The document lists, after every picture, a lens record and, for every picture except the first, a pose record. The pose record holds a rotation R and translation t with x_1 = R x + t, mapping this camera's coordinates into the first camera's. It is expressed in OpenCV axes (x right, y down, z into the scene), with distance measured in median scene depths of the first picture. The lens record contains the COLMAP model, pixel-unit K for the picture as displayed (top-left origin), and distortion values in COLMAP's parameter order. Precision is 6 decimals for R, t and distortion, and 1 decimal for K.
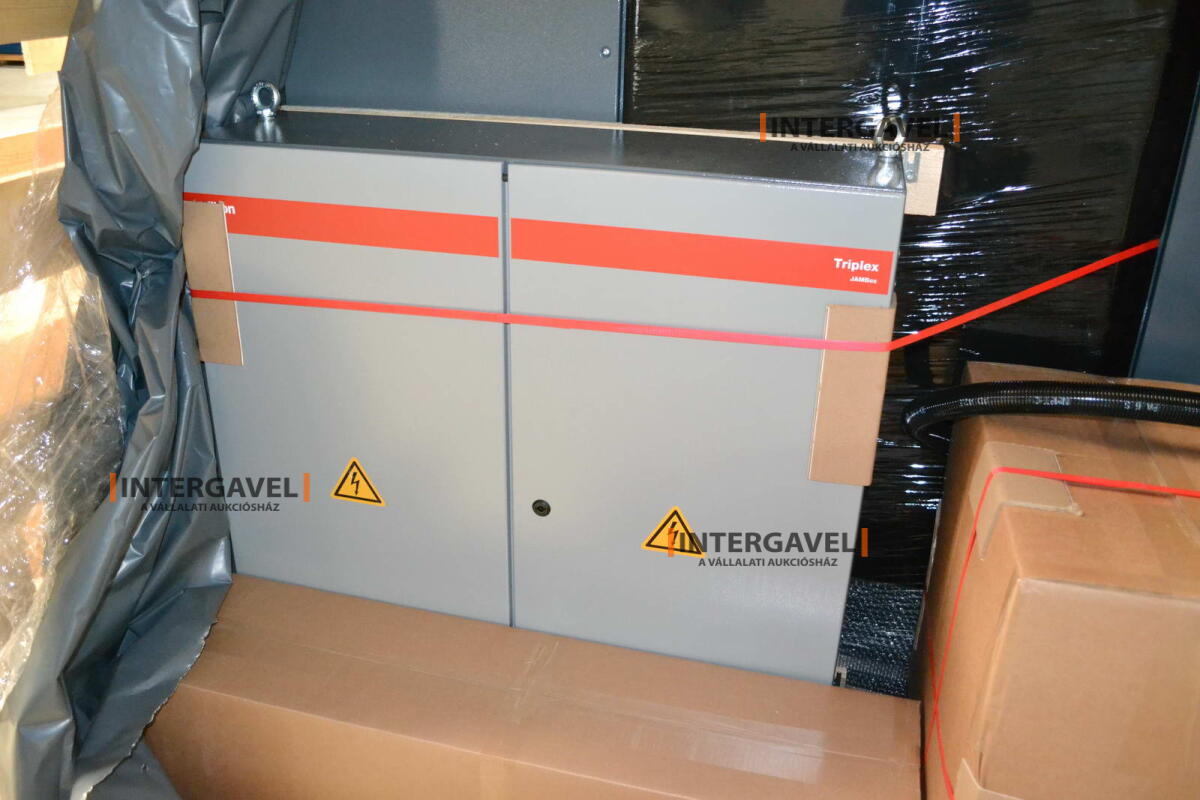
lens RADIAL K [[980.9, 0, 610.4], [0, 980.9, 404.8], [0, 0, 1]] dist [-0.069248, 0.003174]
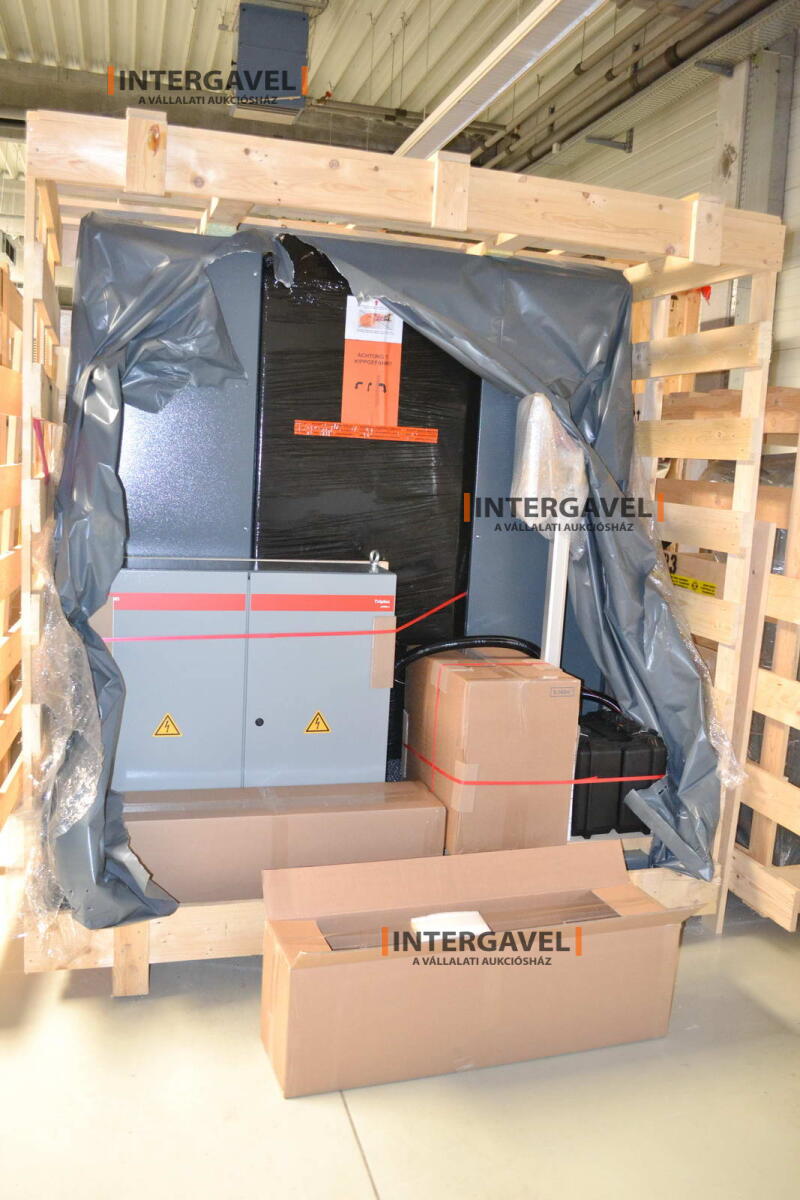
lens RADIAL K [[980.9, 0, 400.0], [0, 980.9, 600.0], [0, 0, 1]] dist [-0.069248, 0.003174]
pose [[0.839695, -0.050018, 0.540750, -1.024116], [0.189816, 0.959975, -0.205957, 0.368255], [-0.508805, 0.275585, 0.815580, -1.096894]]
